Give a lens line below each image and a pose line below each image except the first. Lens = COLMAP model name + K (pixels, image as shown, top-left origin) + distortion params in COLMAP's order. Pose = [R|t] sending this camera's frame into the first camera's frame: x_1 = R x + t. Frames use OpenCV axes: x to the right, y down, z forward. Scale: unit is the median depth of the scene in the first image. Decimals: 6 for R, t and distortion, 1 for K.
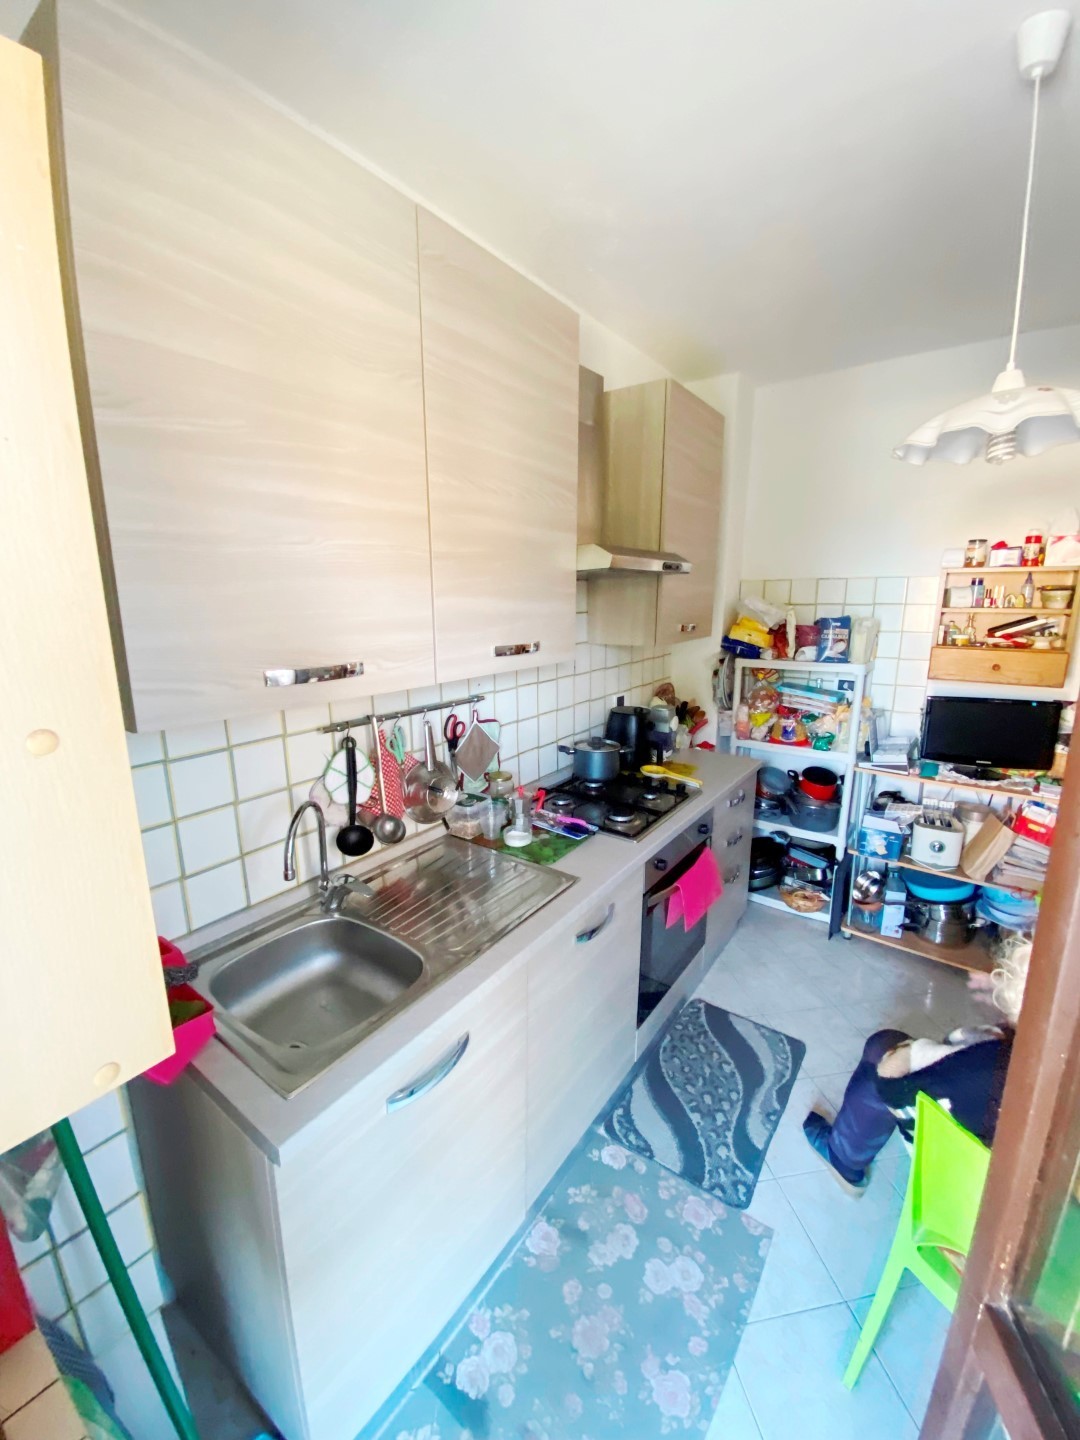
lens RADIAL K [[595.8, 0, 543.0], [0, 595.8, 719.0], [0, 0, 1]] dist [0.042938, -0.029136]
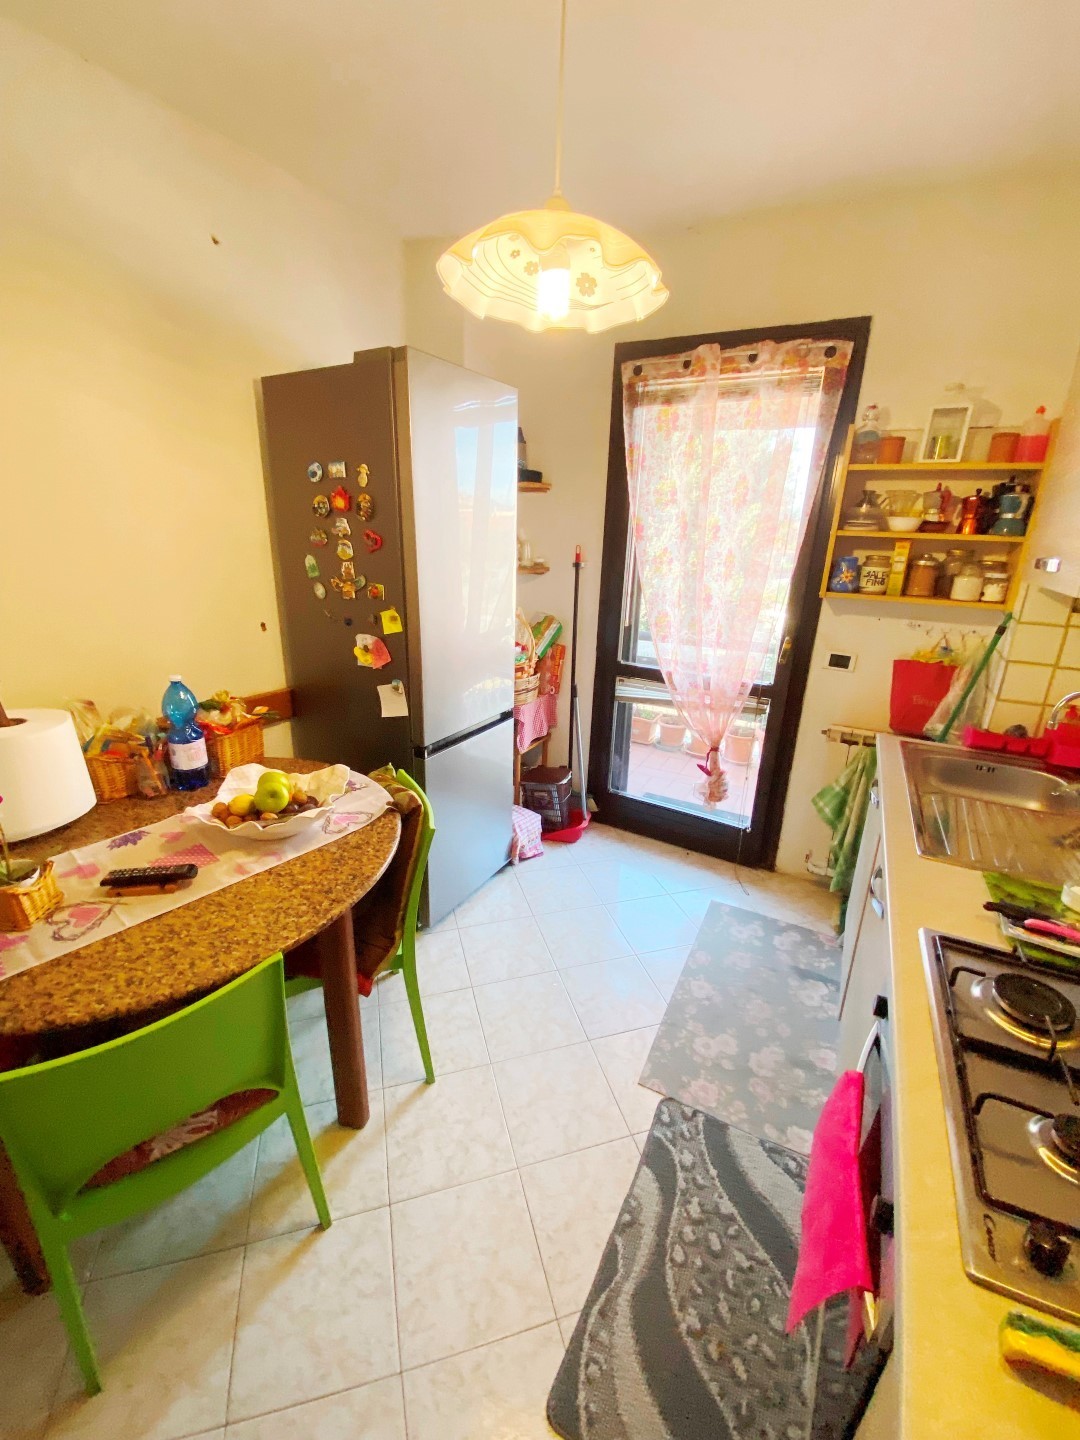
lens RADIAL K [[595.8, 0, 543.0], [0, 595.8, 719.0], [0, 0, 1]] dist [0.042938, -0.029136]
pose [[-0.990367, 0.012374, -0.137913, 0.611715], [-0.059145, 0.862766, 0.502132, -0.247156], [0.125200, 0.505451, -0.853724, 1.392299]]
